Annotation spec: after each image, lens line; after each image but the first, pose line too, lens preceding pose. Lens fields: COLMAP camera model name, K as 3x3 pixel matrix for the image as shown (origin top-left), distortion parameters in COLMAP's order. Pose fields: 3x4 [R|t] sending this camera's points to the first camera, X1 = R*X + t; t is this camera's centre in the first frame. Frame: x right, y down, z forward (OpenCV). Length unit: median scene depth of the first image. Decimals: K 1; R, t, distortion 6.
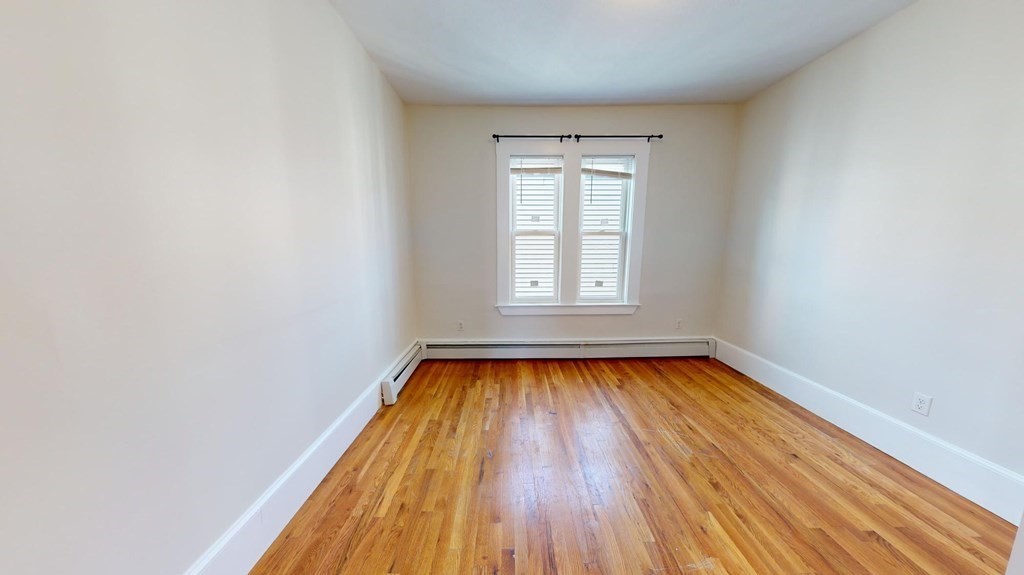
lens RADIAL K [[292.8, 0, 514.2], [0, 292.8, 284.2], [0, 0, 1]] dist [-0.000277, -0.000015]
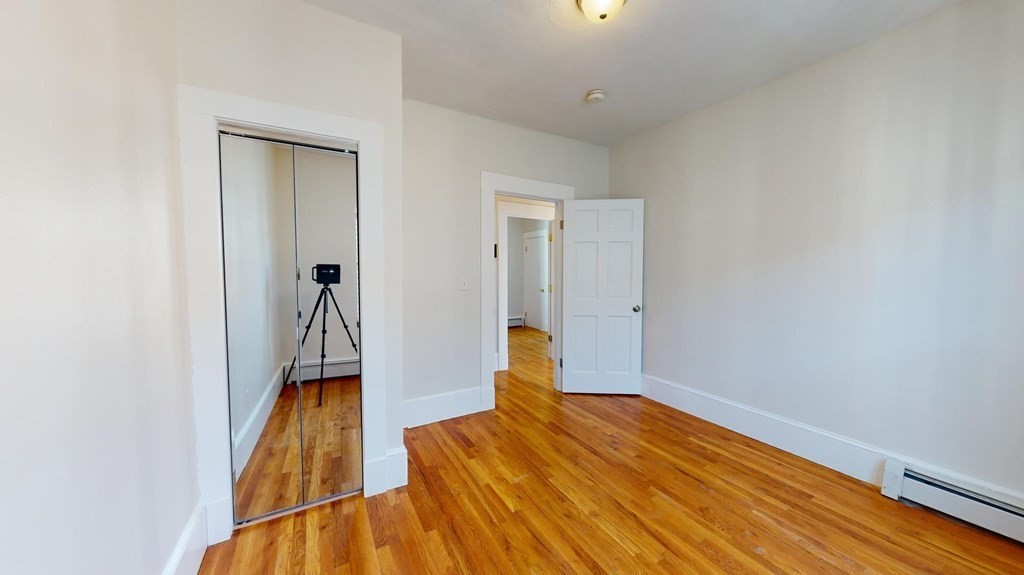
lens RADIAL K [[340.4, 0, 512.0], [0, 340.4, 287.5], [0, 0, 1]] dist [-0.000960, -0.000022]
pose [[-0.872630, 0.024297, -0.487777, 0.696241], [-0.065683, 0.983849, 0.166513, -0.150763], [0.483945, 0.177343, -0.856940, 1.062053]]
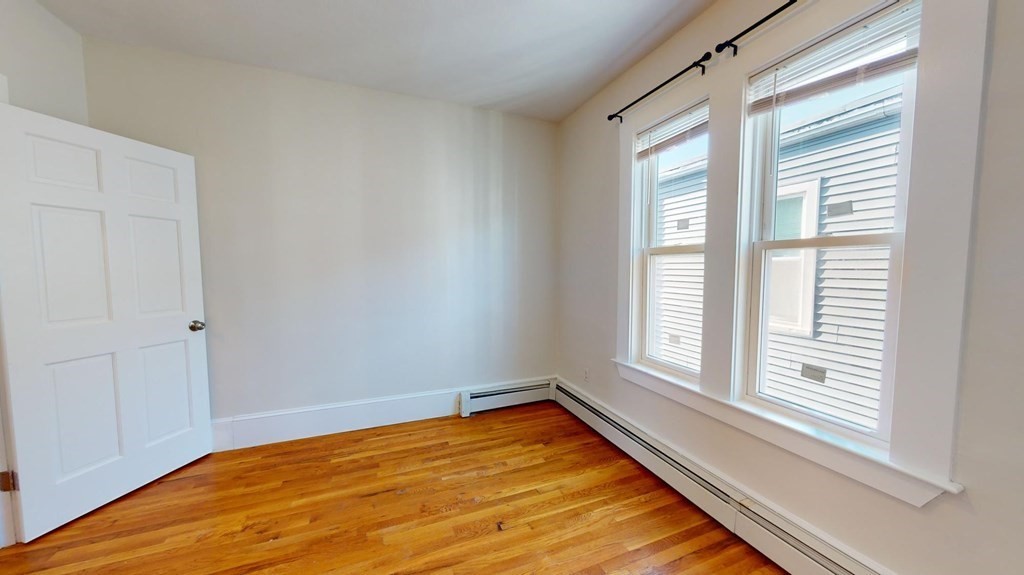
lens RADIAL K [[340.4, 0, 512.0], [0, 340.4, 287.5], [0, 0, 1]] dist [-0.000960, -0.000022]
pose [[0.358248, 0.057104, -0.931878, 0.708528], [-0.127083, 0.991820, 0.011921, -0.089193], [0.924937, 0.114155, 0.362575, 0.592083]]
